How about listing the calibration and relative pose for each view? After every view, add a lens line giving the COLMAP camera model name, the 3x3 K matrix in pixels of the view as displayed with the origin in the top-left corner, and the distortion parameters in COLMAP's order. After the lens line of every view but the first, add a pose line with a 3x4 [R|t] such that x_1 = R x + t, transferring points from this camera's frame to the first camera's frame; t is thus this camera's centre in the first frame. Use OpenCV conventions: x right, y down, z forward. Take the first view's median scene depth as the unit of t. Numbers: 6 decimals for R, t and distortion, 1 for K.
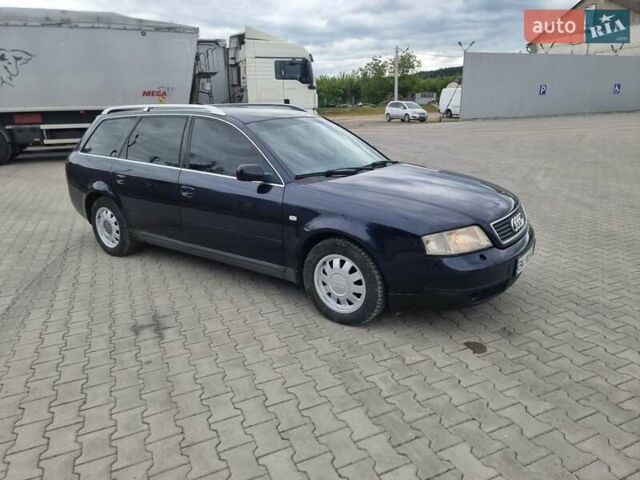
lens RADIAL K [[442.2, 0, 318.2], [0, 442.2, 245.0], [0, 0, 1]] dist [0.084974, -0.067085]
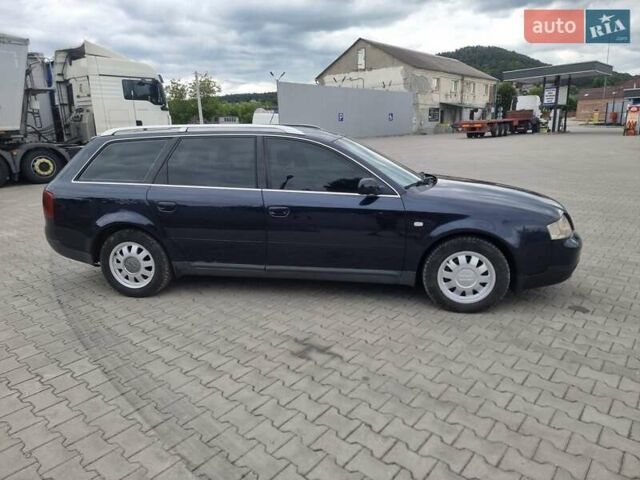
lens RADIAL K [[442.2, 0, 318.5], [0, 442.2, 232.3], [0, 0, 1]] dist [0.084974, -0.067085]
pose [[0.901927, -0.099287, 0.420320, -0.185956], [0.130331, 0.990416, -0.045712, -0.005690], [-0.411753, 0.096010, 0.906224, 0.026863]]
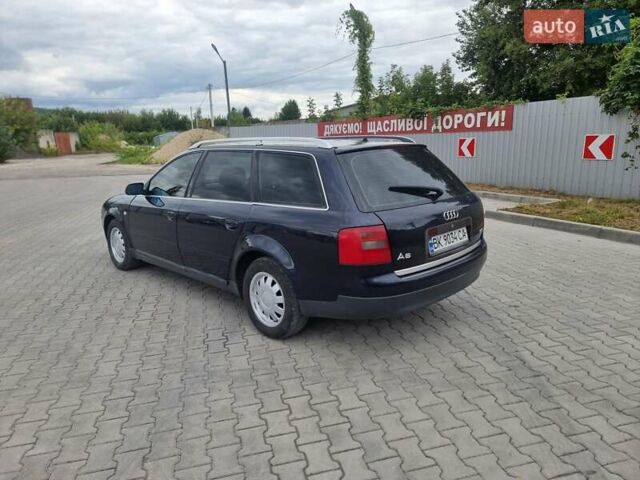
lens RADIAL K [[442.2, 0, 319.4], [0, 442.2, 239.4], [0, 0, 1]] dist [0.084974, -0.067085]
pose [[-0.984591, 0.012355, 0.174436, -0.171074], [0.098111, 0.864747, 0.492532, -0.211480], [-0.144758, 0.502056, -0.852634, 0.687060]]
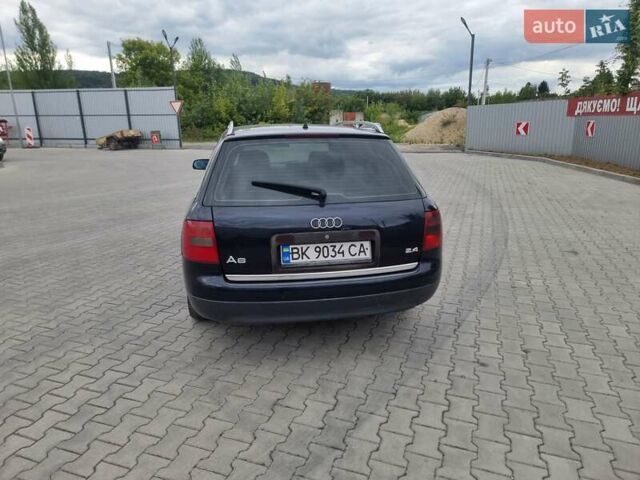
lens RADIAL K [[442.2, 0, 319.0], [0, 442.2, 235.0], [0, 0, 1]] dist [0.084974, -0.067085]
pose [[-0.713939, -0.141611, 0.685738, -0.337316], [0.233355, 0.875230, 0.423695, -0.175082], [-0.660179, 0.462513, -0.591815, 0.581380]]
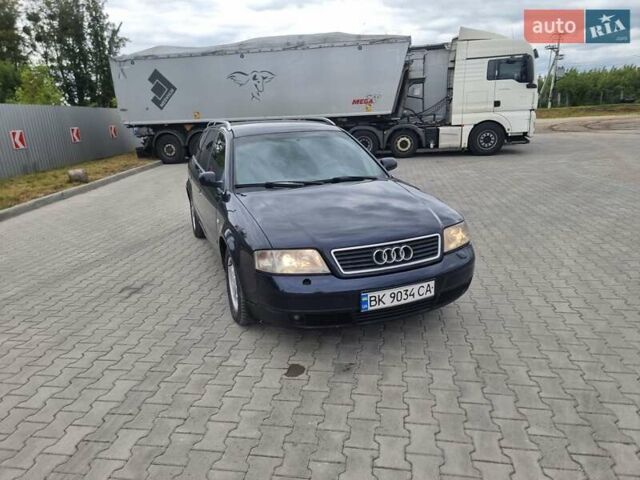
lens RADIAL K [[442.2, 0, 318.0], [0, 442.2, 243.0], [0, 0, 1]] dist [0.084974, -0.067085]
pose [[0.833557, 0.142441, -0.533754, 0.196948], [-0.145061, 0.988719, 0.037316, -0.021414], [0.533048, 0.046322, 0.844816, 0.039962]]
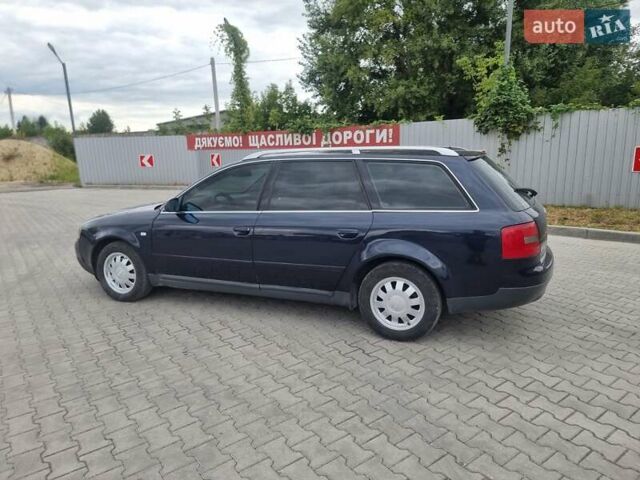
lens RADIAL K [[442.2, 0, 319.6], [0, 442.2, 237.6], [0, 0, 1]] dist [0.084974, -0.067085]
pose [[-0.975082, 0.087086, -0.204039, 0.007142], [-0.020941, 0.879493, 0.475451, -0.216288], [0.220856, 0.467876, -0.855754, 0.686035]]
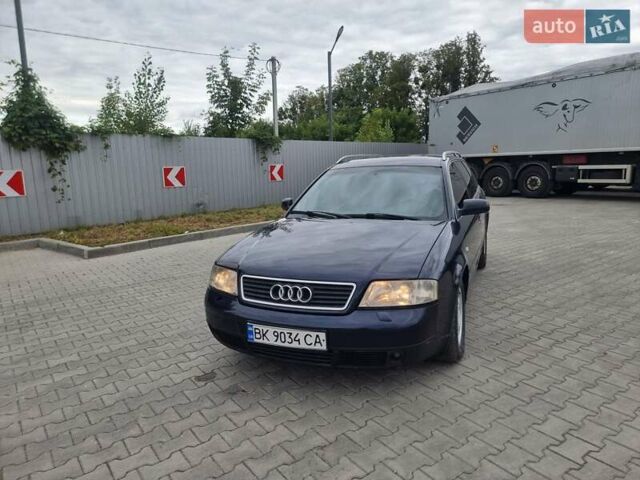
lens RADIAL K [[442.2, 0, 331.4], [0, 442.2, 238.8], [0, 0, 1]] dist [0.084974, -0.067085]
pose [[0.236030, 0.185584, -0.953860, 0.313124], [-0.270992, 0.955223, 0.118793, -0.068255], [0.933195, 0.230449, 0.275753, 0.202110]]
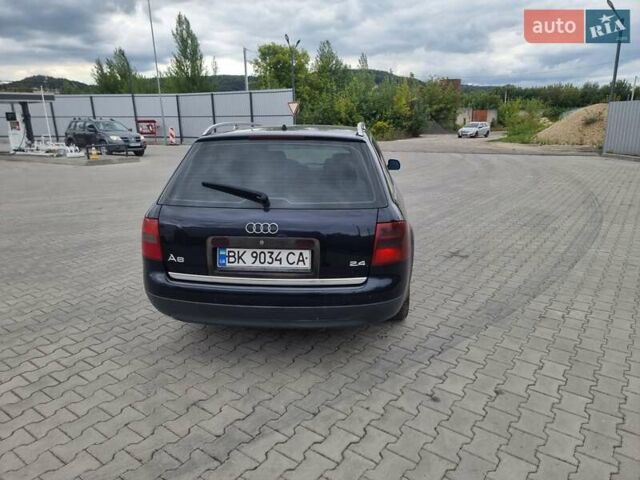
lens RADIAL K [[442.2, 0, 318.7], [0, 442.2, 241.3], [0, 0, 1]] dist [0.084974, -0.067085]
pose [[-0.492202, -0.196632, 0.847982, -0.380374], [0.276927, 0.888172, 0.366691, -0.153191], [-0.825257, 0.415315, -0.382707, 0.513497]]
